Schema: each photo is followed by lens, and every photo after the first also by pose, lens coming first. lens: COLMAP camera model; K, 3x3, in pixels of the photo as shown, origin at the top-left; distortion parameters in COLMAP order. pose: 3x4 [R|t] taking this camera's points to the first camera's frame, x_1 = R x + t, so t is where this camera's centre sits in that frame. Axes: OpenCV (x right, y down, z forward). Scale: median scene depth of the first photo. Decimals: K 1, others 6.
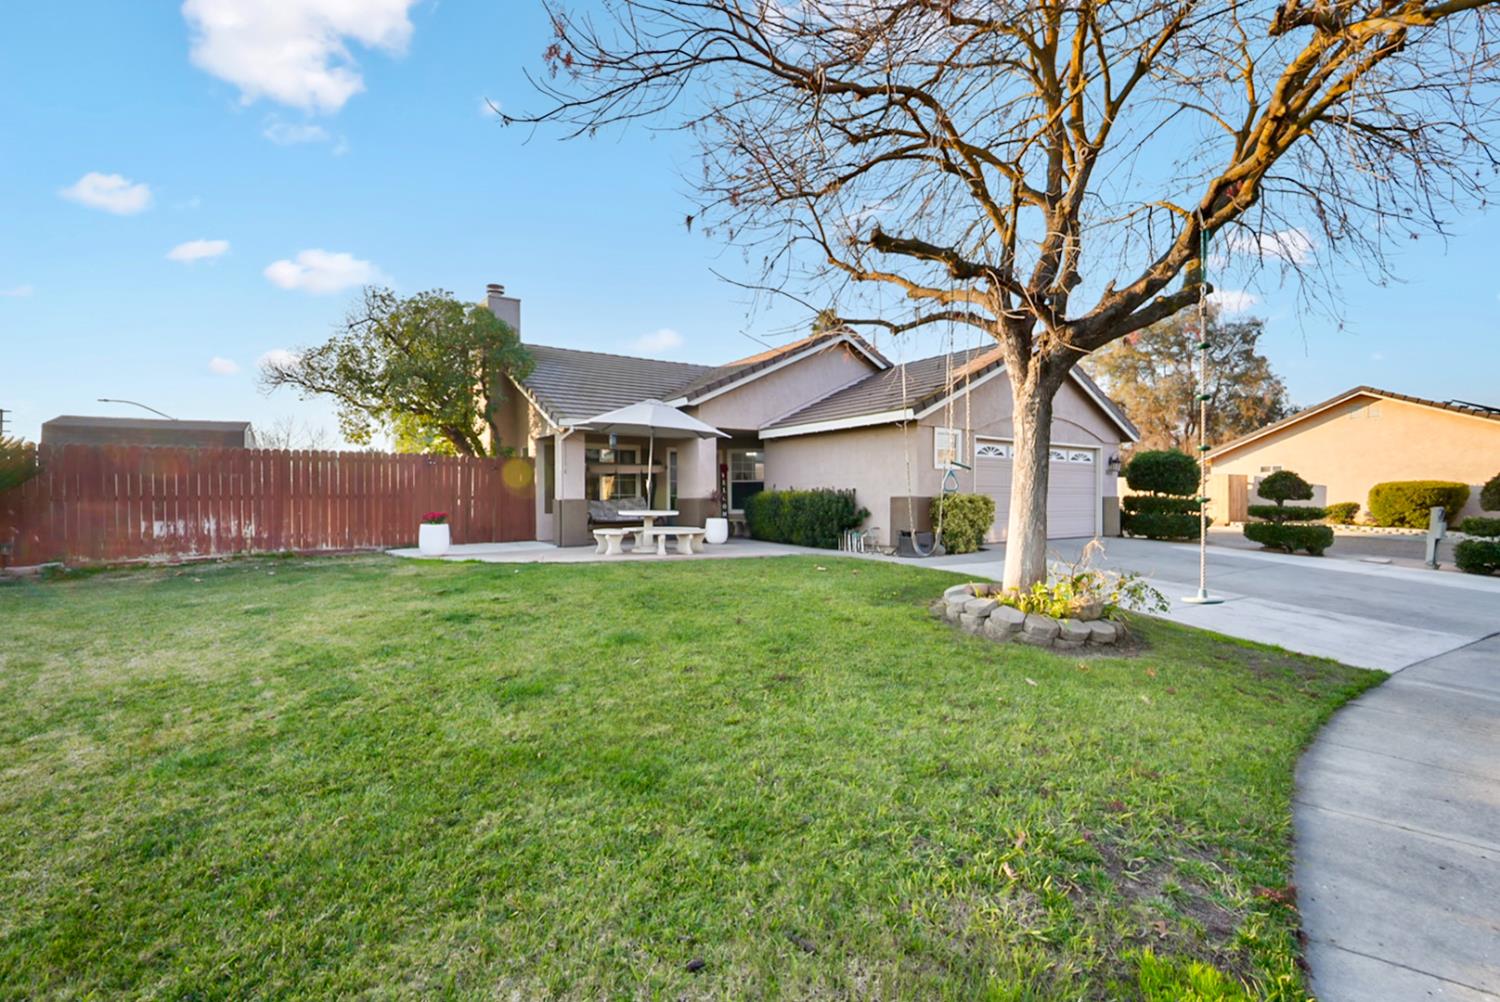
lens RADIAL K [[661.5, 0, 750.0], [0, 661.5, 506.1], [0, 0, 1]] dist [-0.002470, 0.000549]
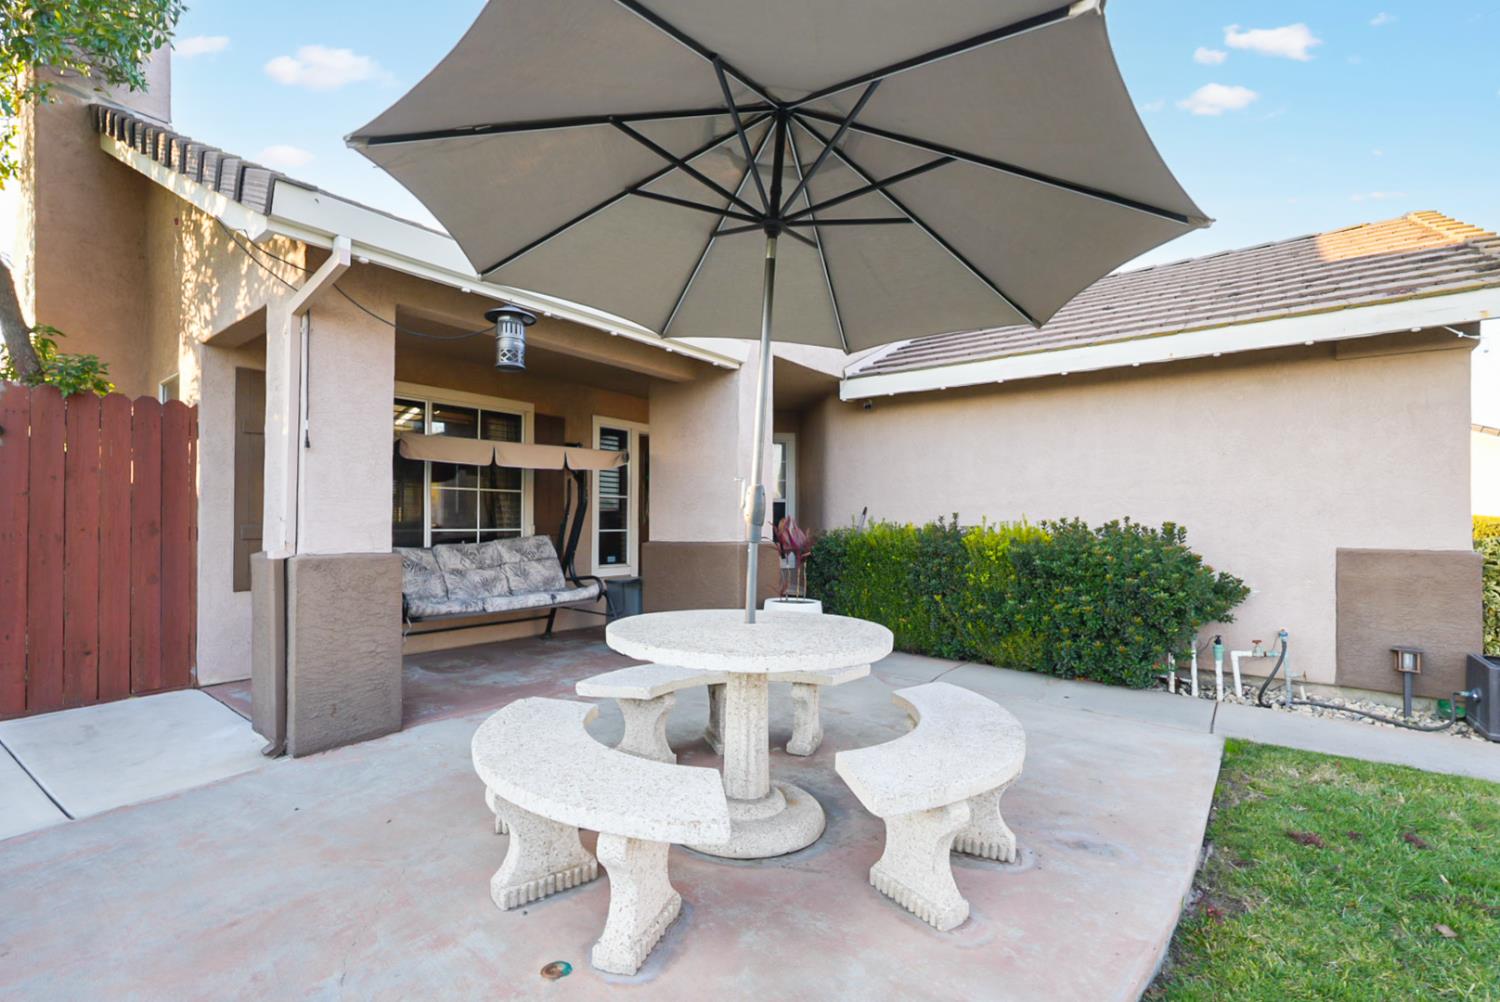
lens RADIAL K [[687.4, 0, 743.2], [0, 687.4, 525.2], [0, 0, 1]] dist [-0.002801, 0.000011]
pose [[0.959017, 0.009589, 0.283185, -0.180688], [-0.009808, 0.999952, -0.000642, -0.020865], [-0.283178, -0.002162, 0.959065, 0.651919]]
